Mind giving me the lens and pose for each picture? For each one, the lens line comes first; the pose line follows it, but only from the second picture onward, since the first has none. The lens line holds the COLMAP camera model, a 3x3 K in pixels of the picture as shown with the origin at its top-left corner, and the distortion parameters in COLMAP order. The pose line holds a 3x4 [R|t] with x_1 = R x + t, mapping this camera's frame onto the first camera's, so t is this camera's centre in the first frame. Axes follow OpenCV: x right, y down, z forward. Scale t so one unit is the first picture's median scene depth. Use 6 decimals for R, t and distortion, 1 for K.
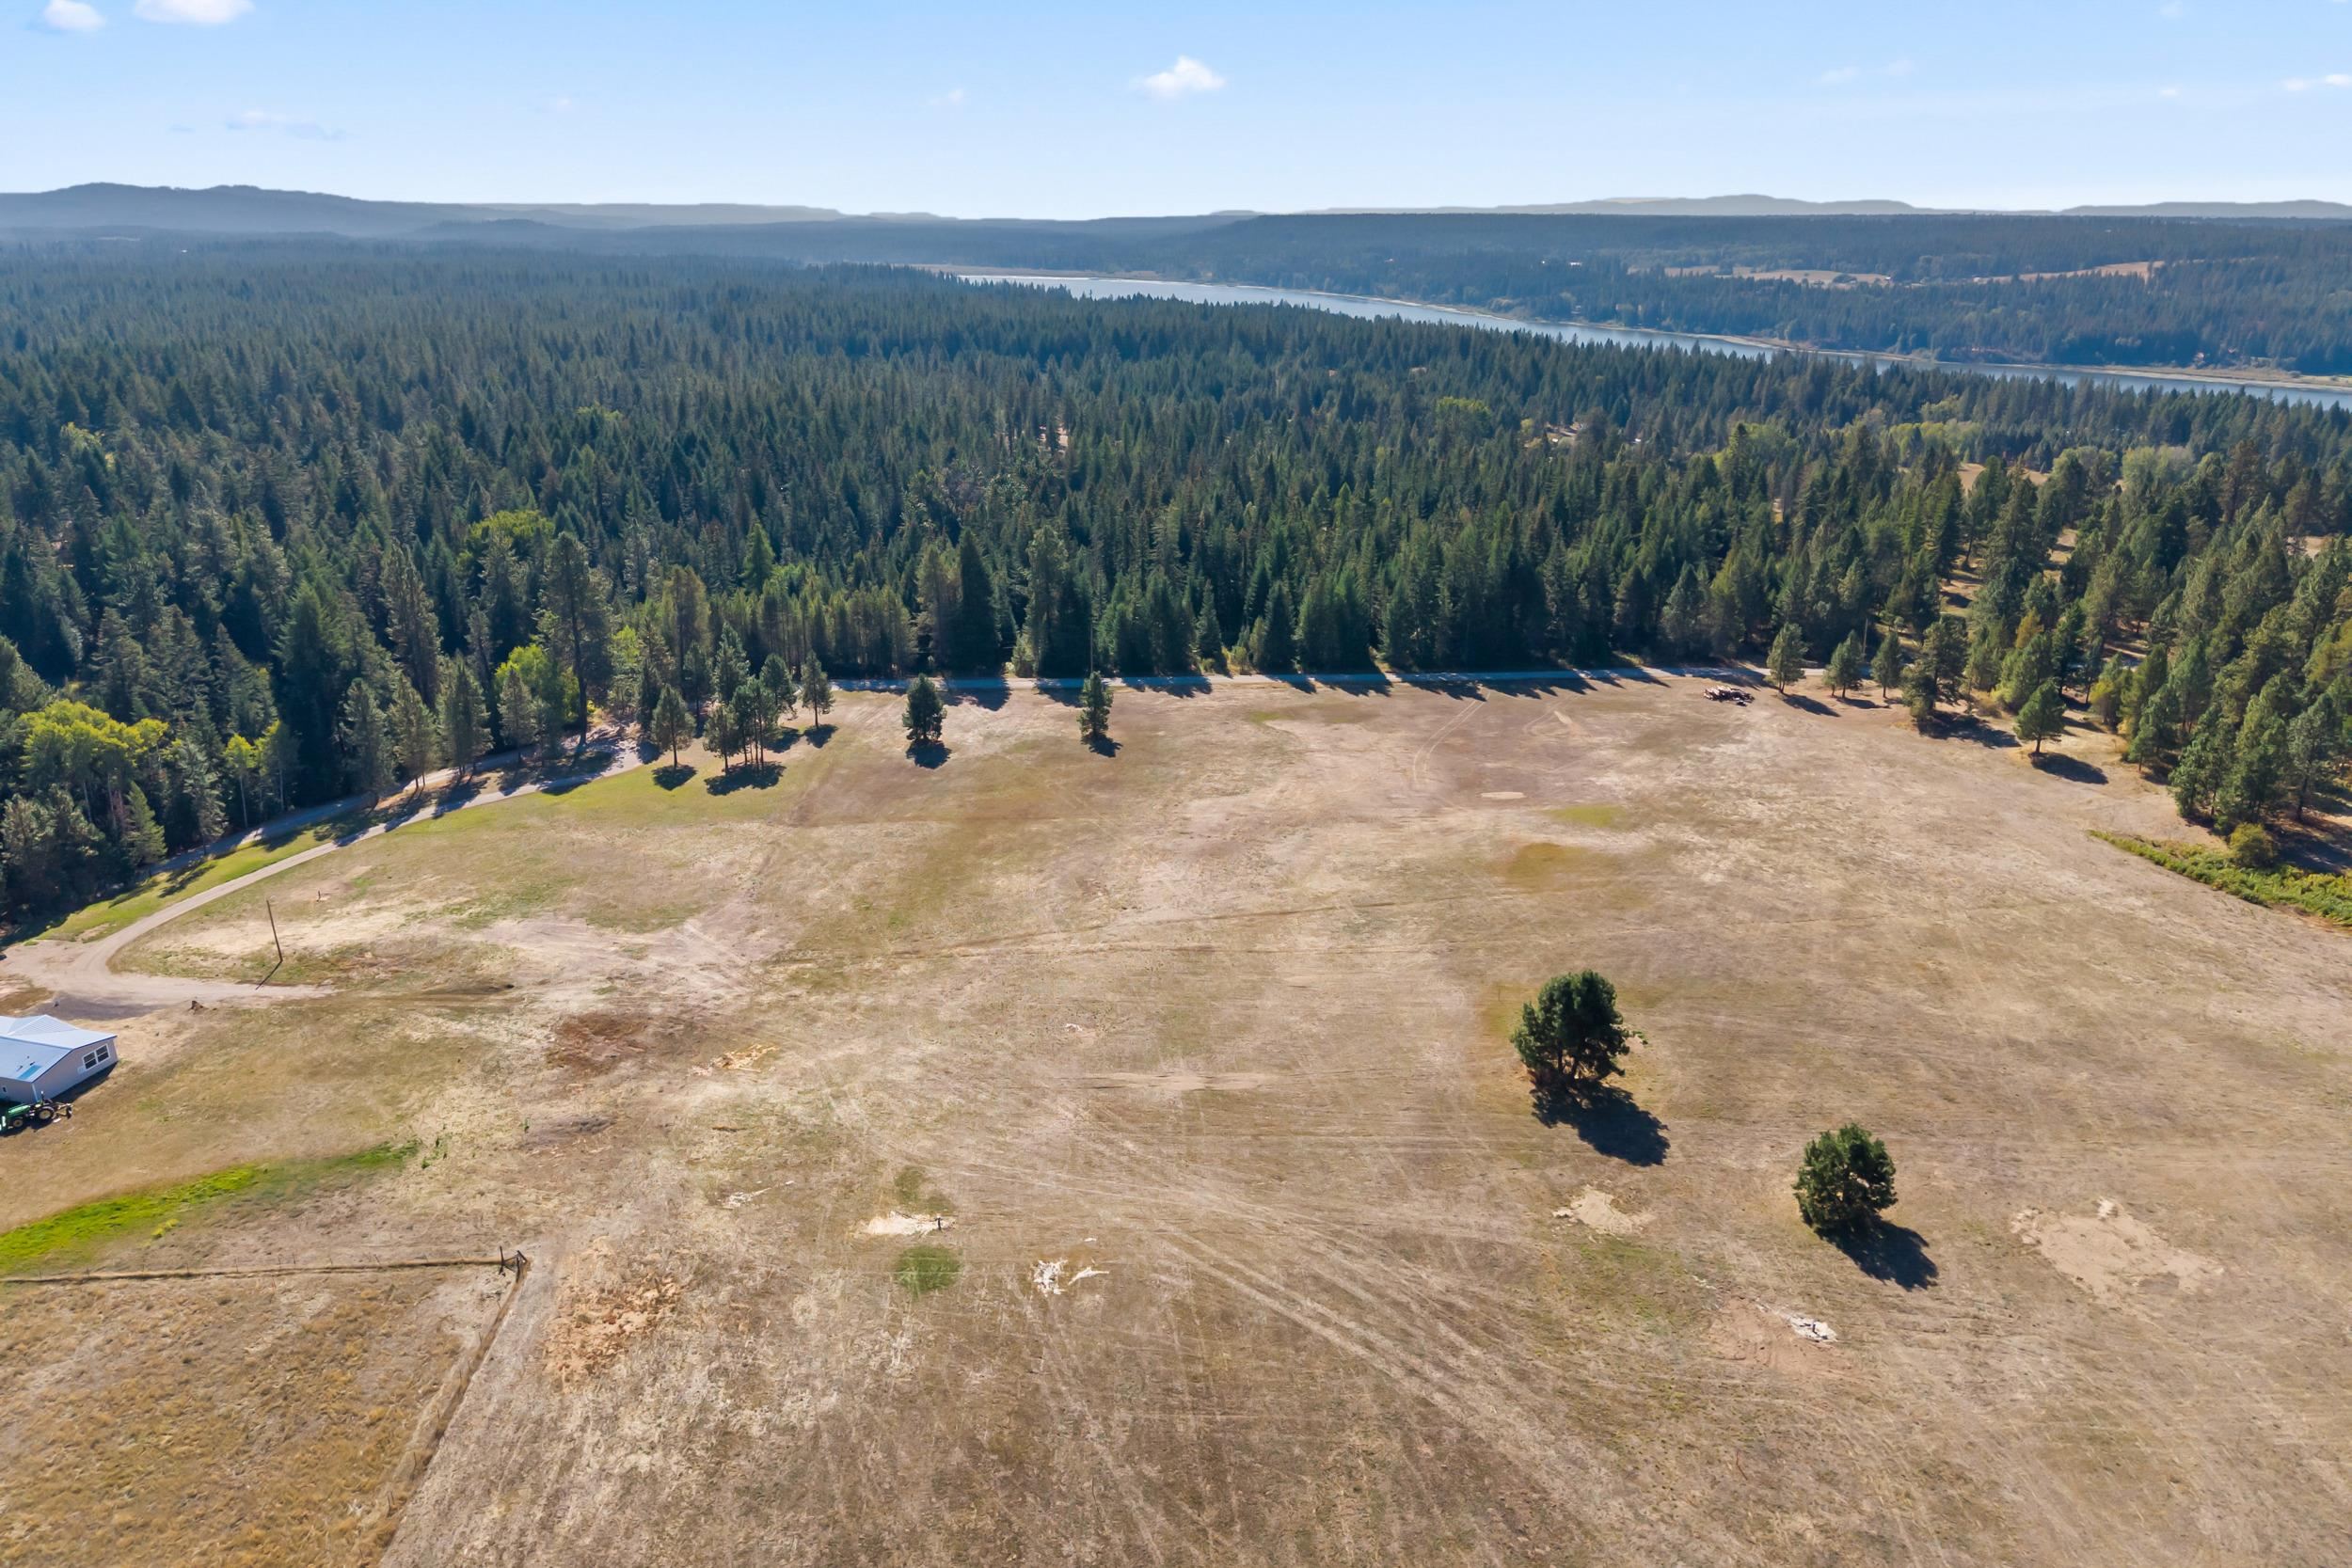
lens RADIAL K [[1623.1, 0, 1172.6], [0, 1623.1, 778.8], [0, 0, 1]] dist [0.012987, -0.012330]
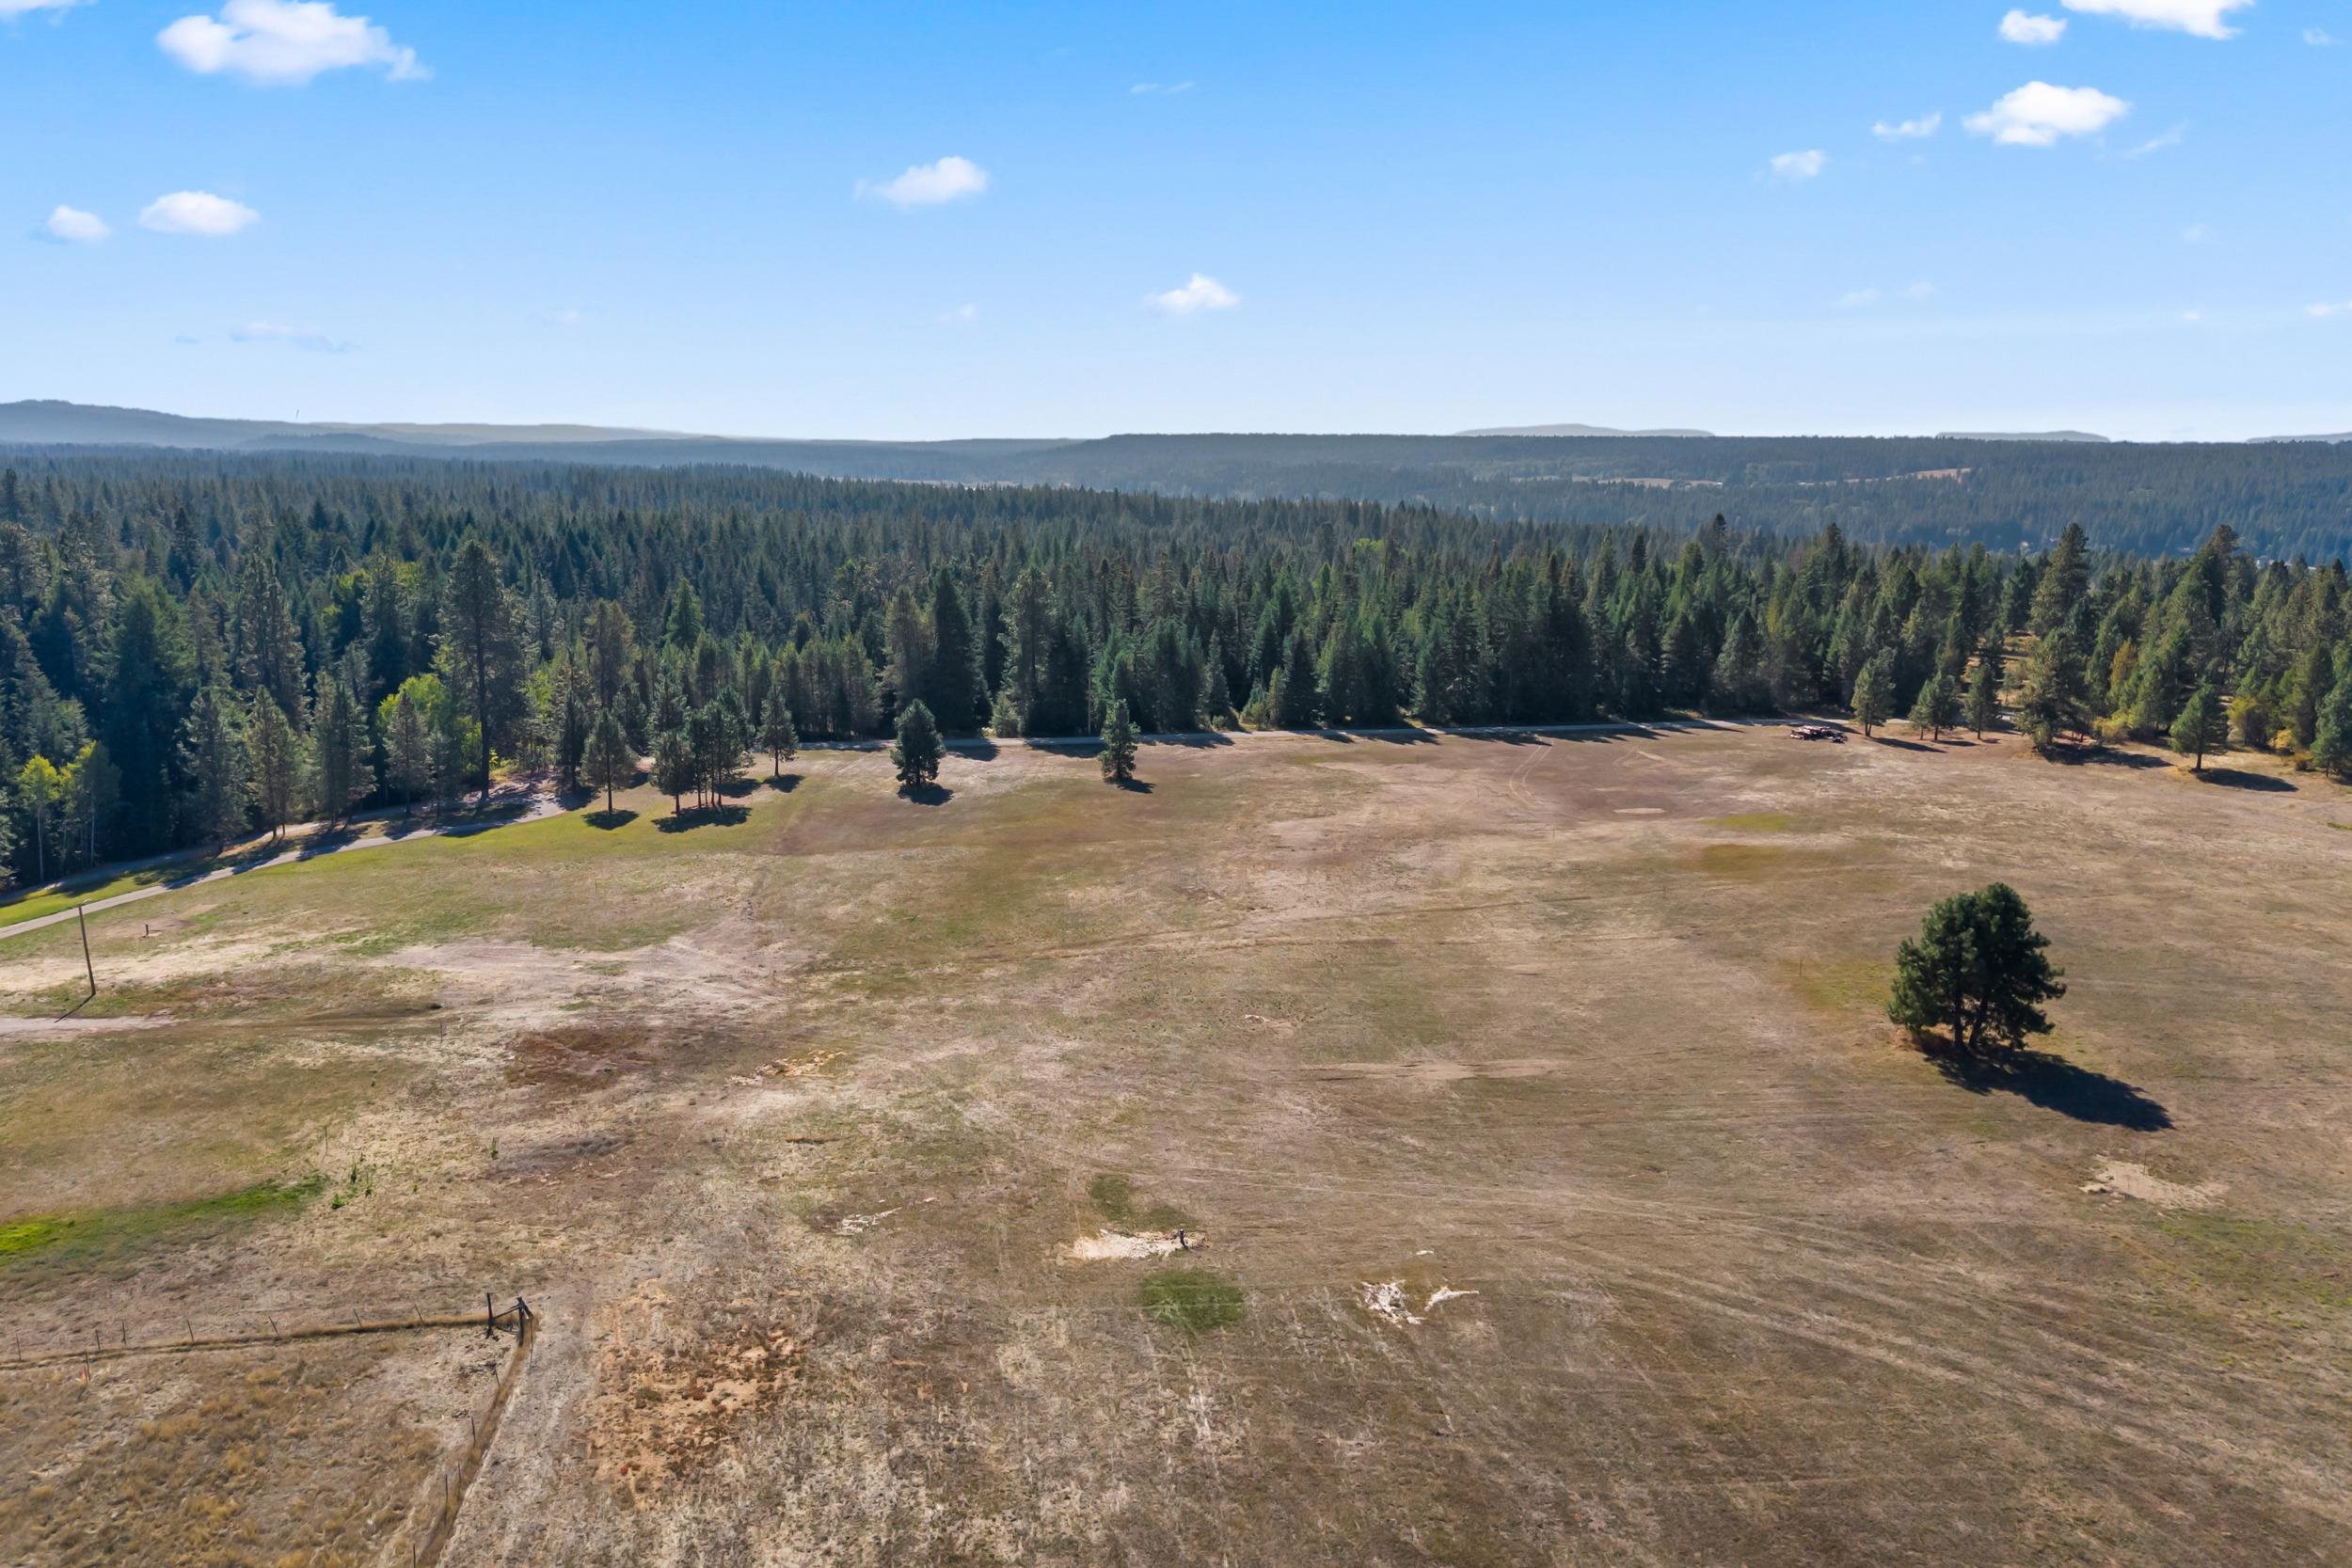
lens RADIAL K [[1623.1, 0, 1182.9], [0, 1623.1, 774.7], [0, 0, 1]] dist [0.012987, -0.012330]
pose [[0.994557, -0.008722, 0.103829, -0.174795], [0.022877, 0.990454, -0.135932, 0.148510], [-0.101652, 0.137567, 0.985263, 0.282010]]
